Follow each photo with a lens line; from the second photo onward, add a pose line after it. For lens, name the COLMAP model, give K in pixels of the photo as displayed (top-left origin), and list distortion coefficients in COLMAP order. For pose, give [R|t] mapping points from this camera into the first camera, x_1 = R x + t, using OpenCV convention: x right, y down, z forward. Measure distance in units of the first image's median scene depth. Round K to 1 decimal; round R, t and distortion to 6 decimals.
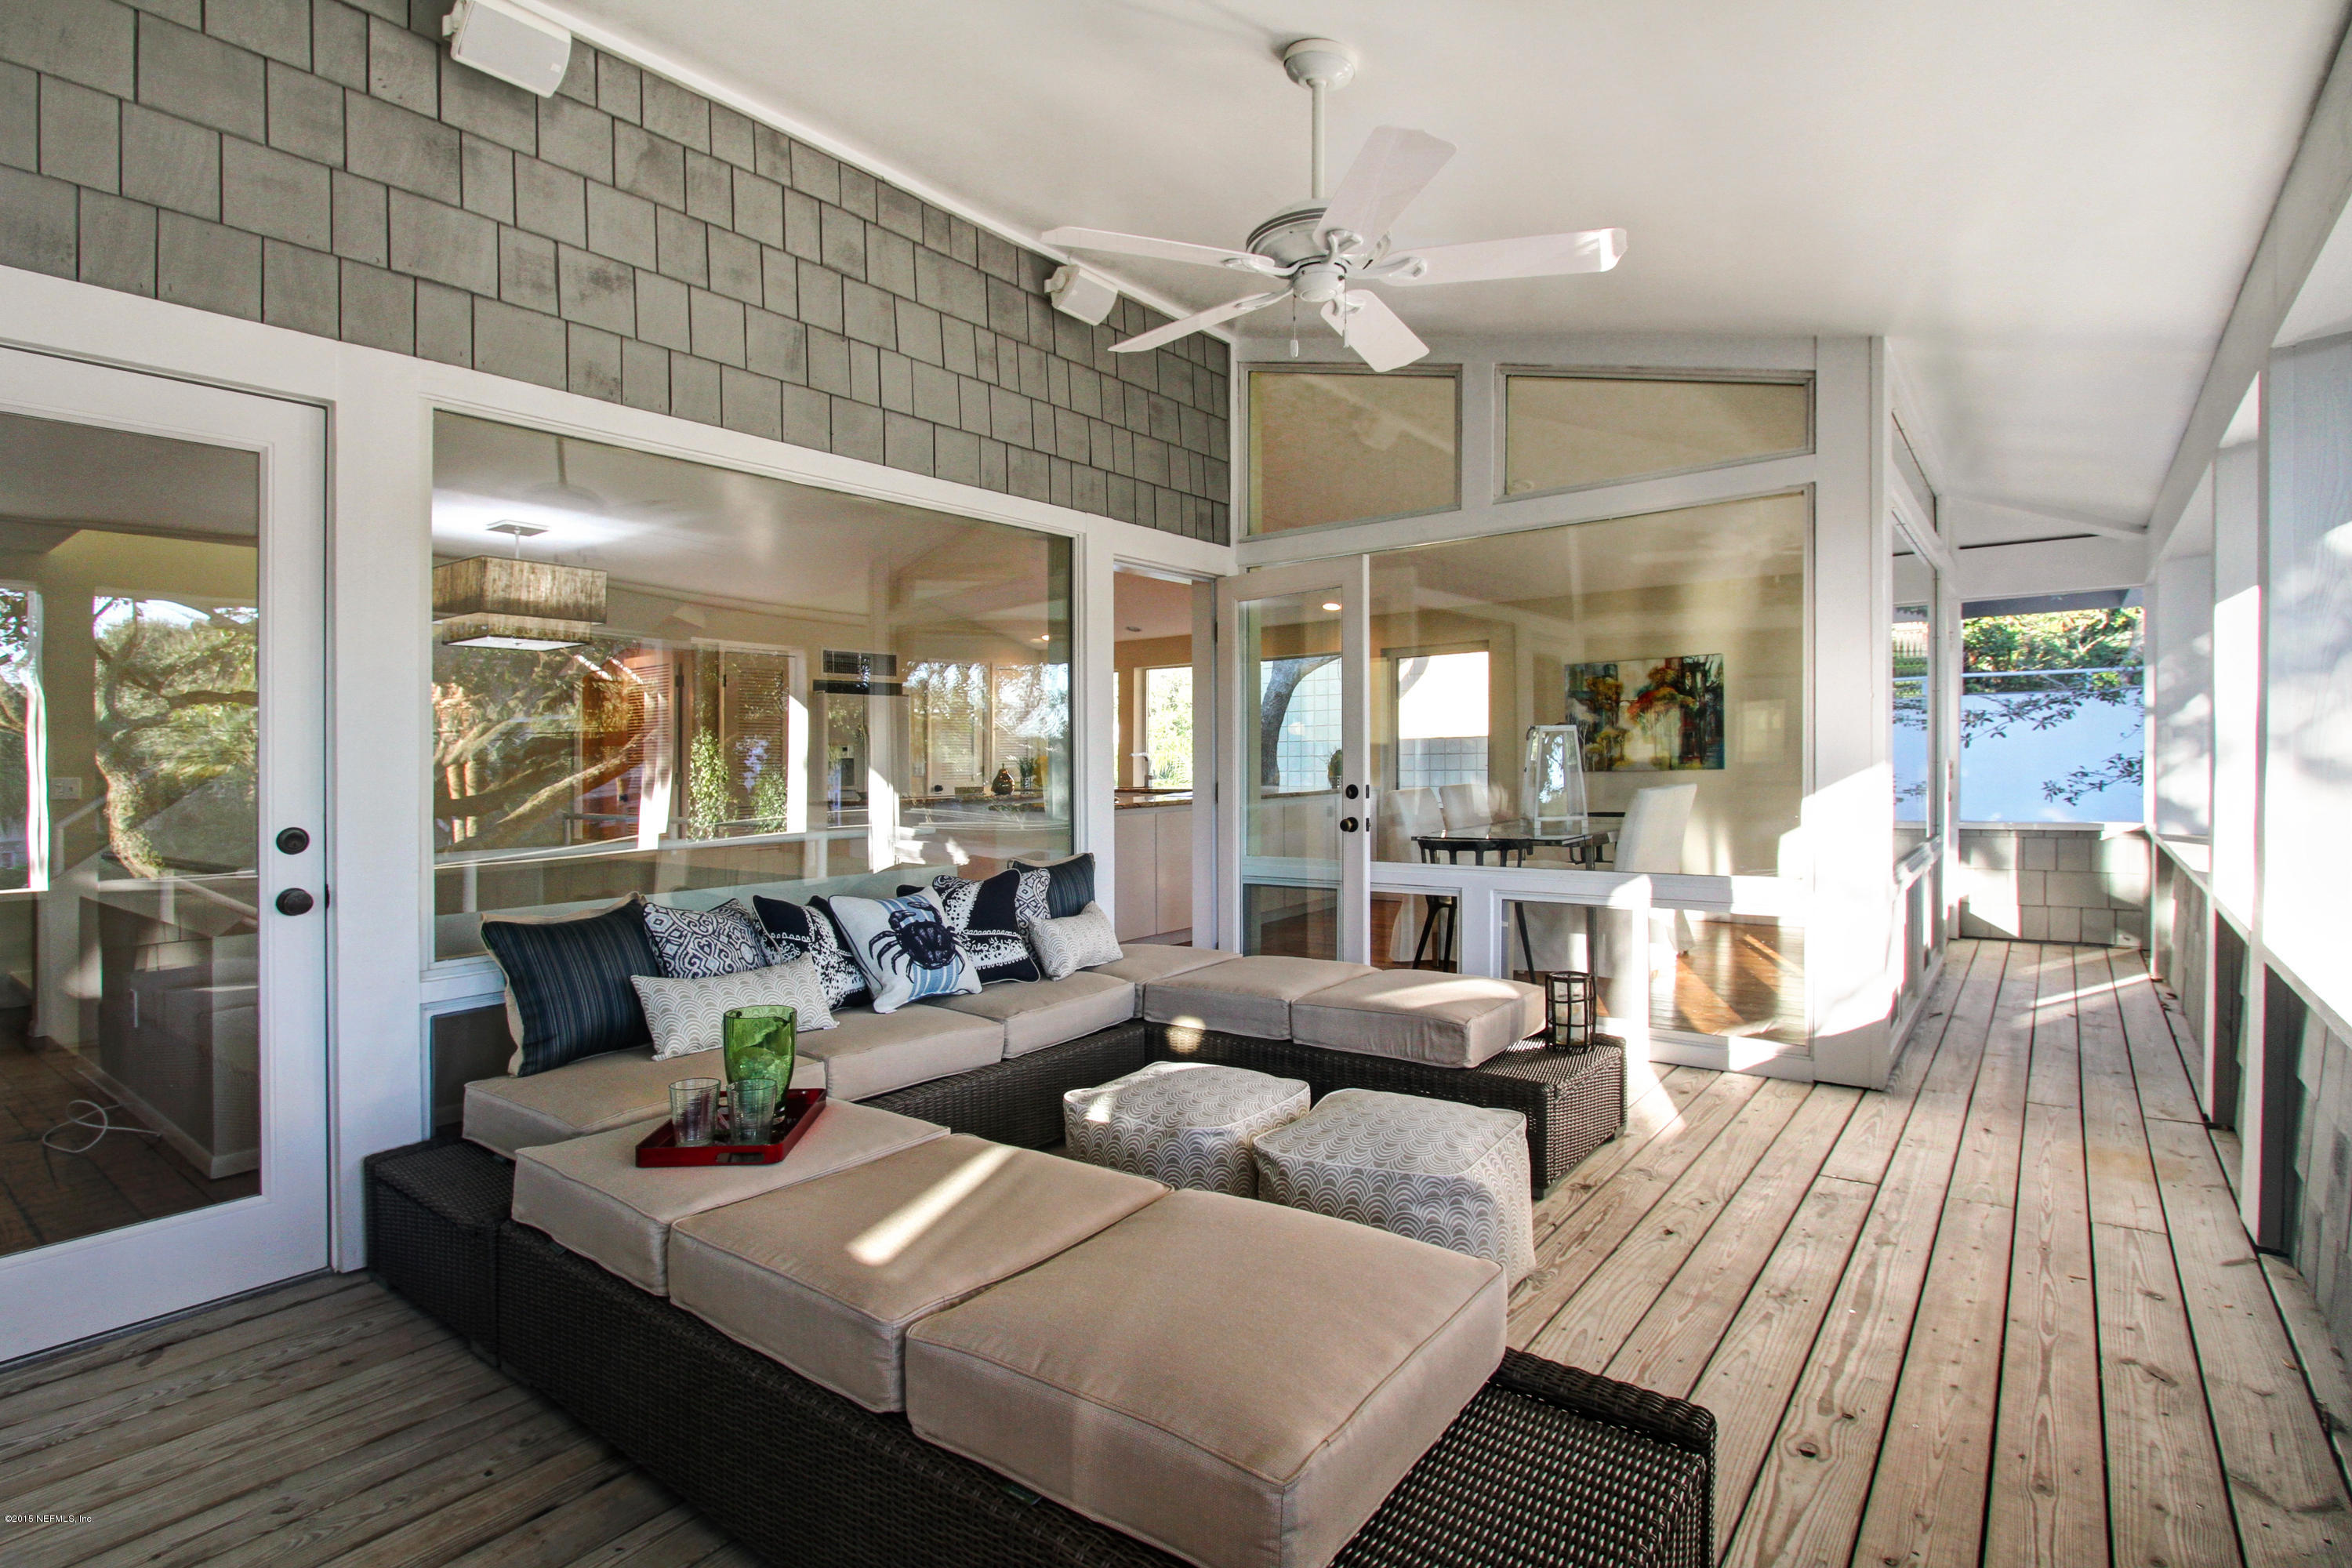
lens RADIAL K [[1132.7, 0, 1193.1], [0, 1132.7, 773.3], [0, 0, 1]] dist [-0.018663, 0.002750]
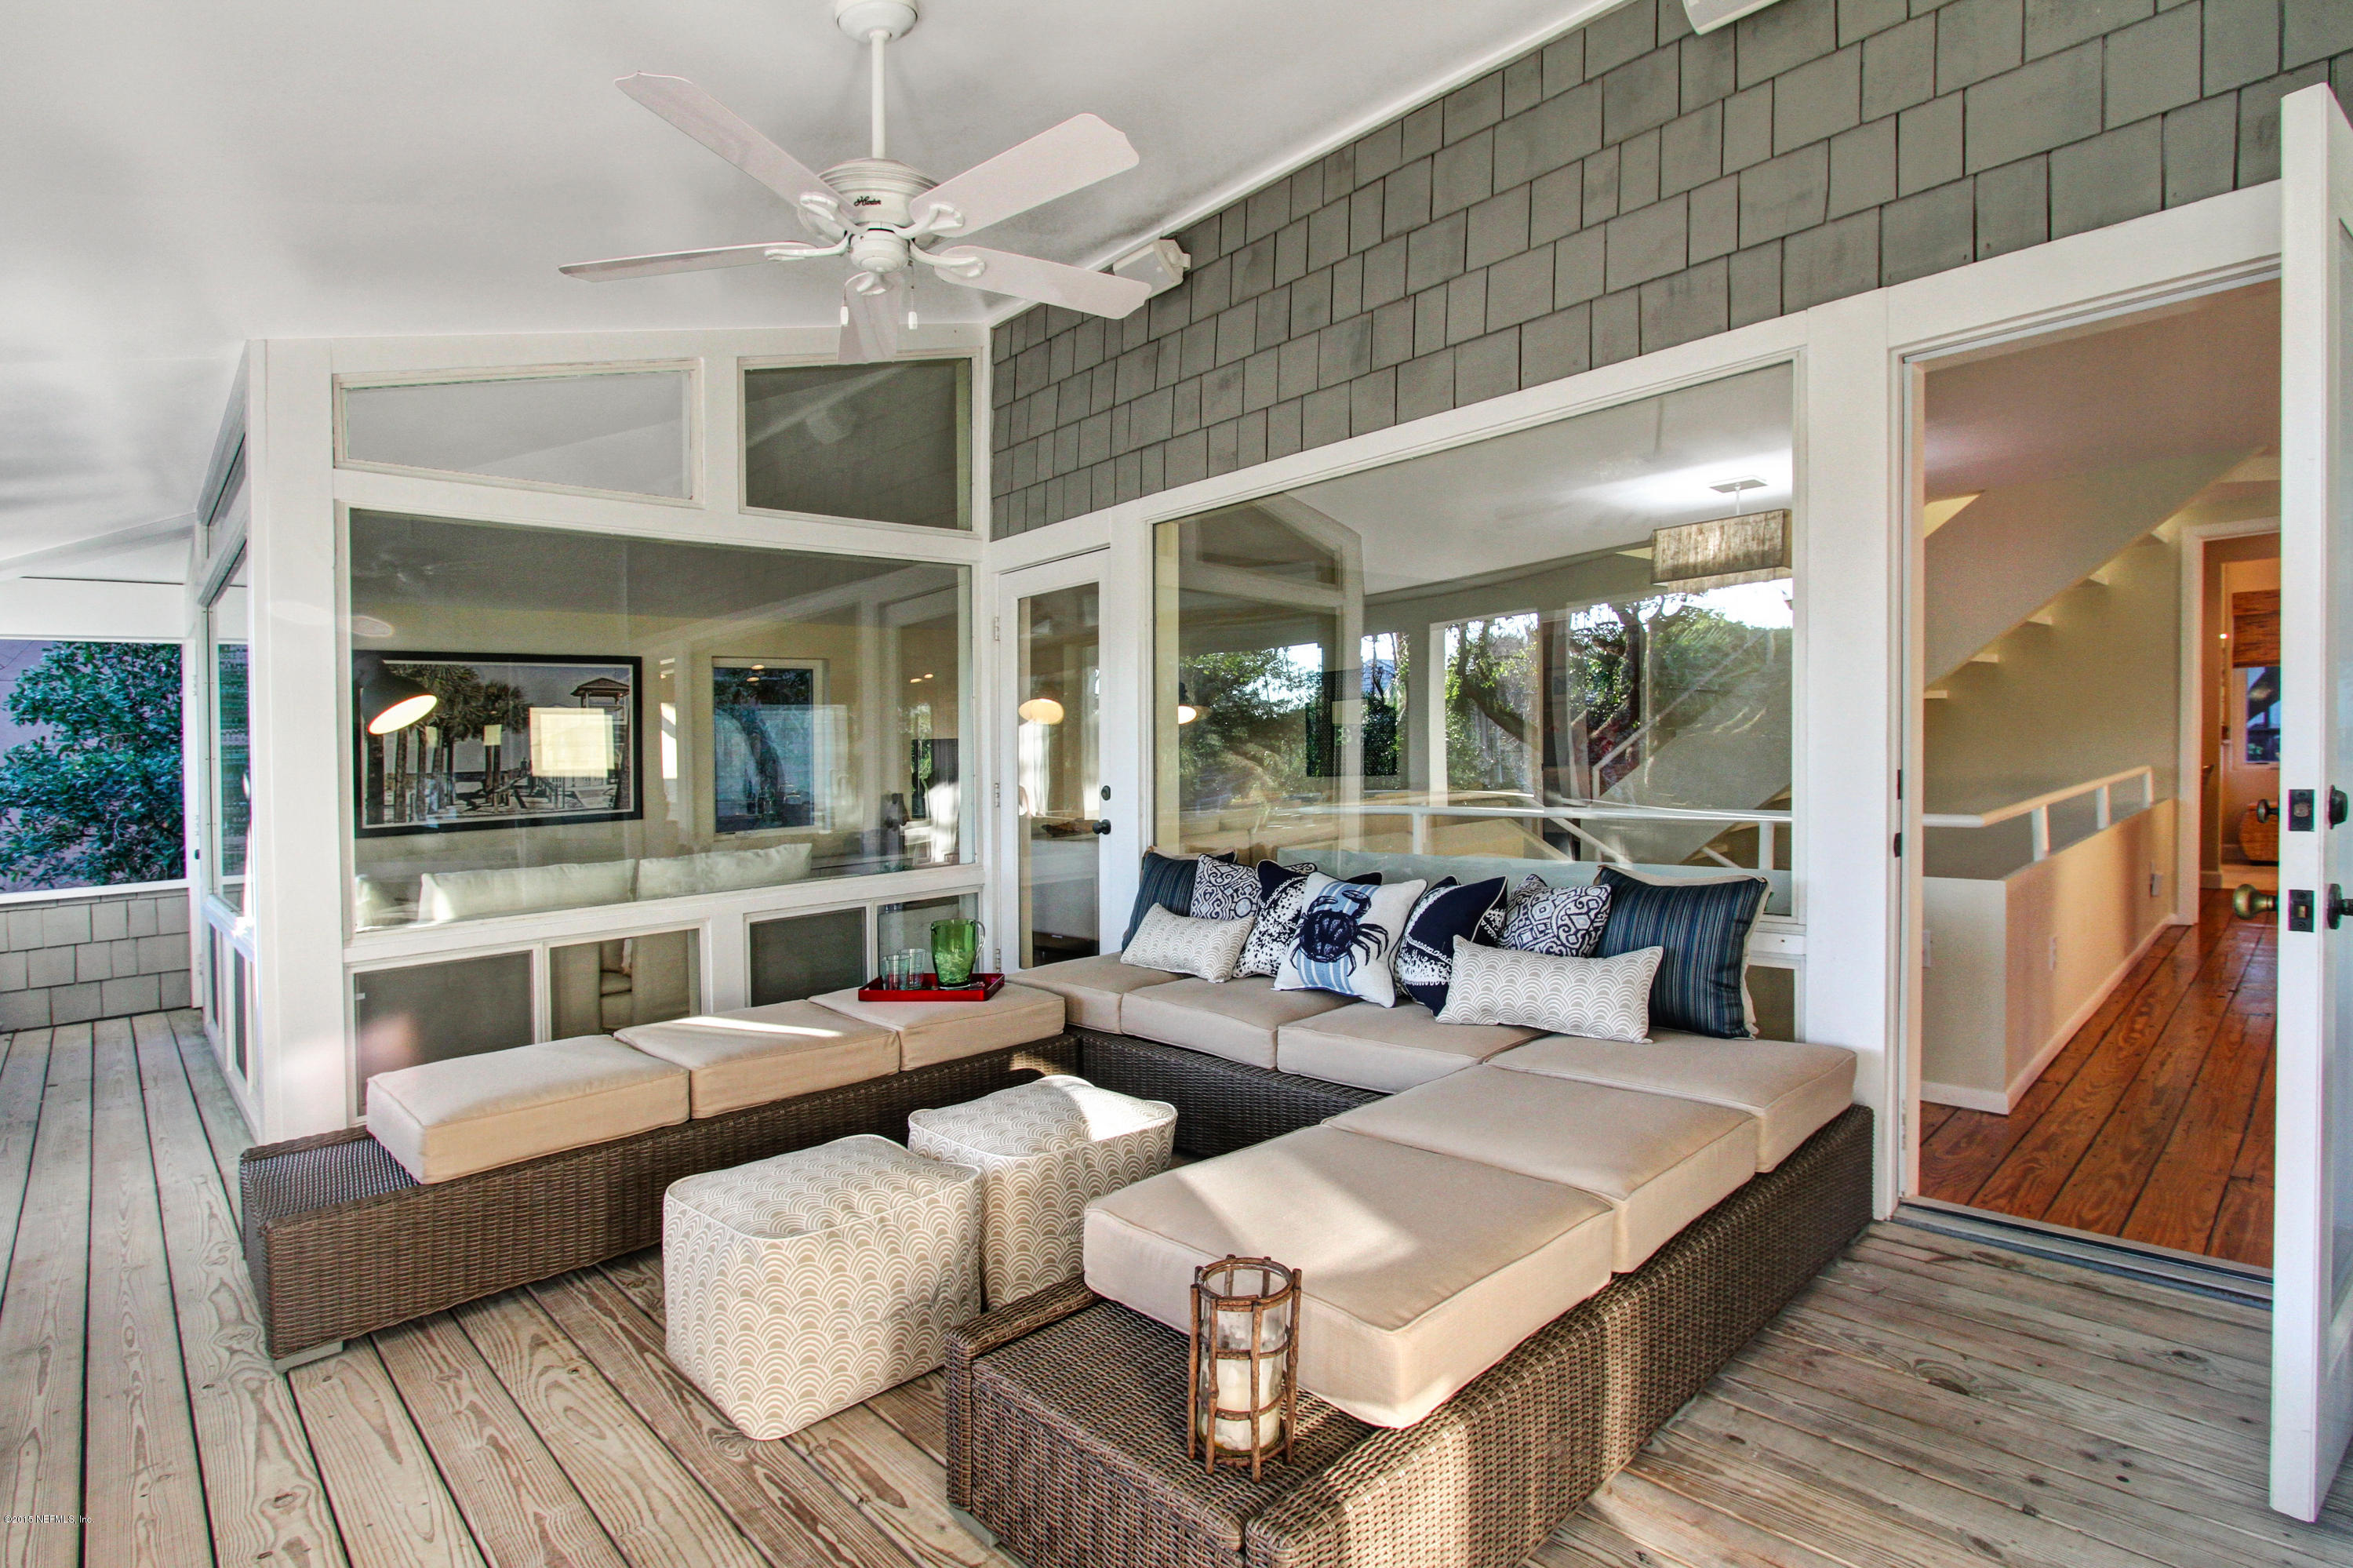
lens RADIAL K [[1133.2, 0, 1158.8], [0, 1133.2, 714.3], [0, 0, 1]] dist [-0.018663, 0.002750]
pose [[-0.154016, -0.010521, -0.988012, 0.676291], [0.035065, 0.999255, -0.016106, -0.023628], [0.987446, -0.037125, -0.153532, 0.930110]]
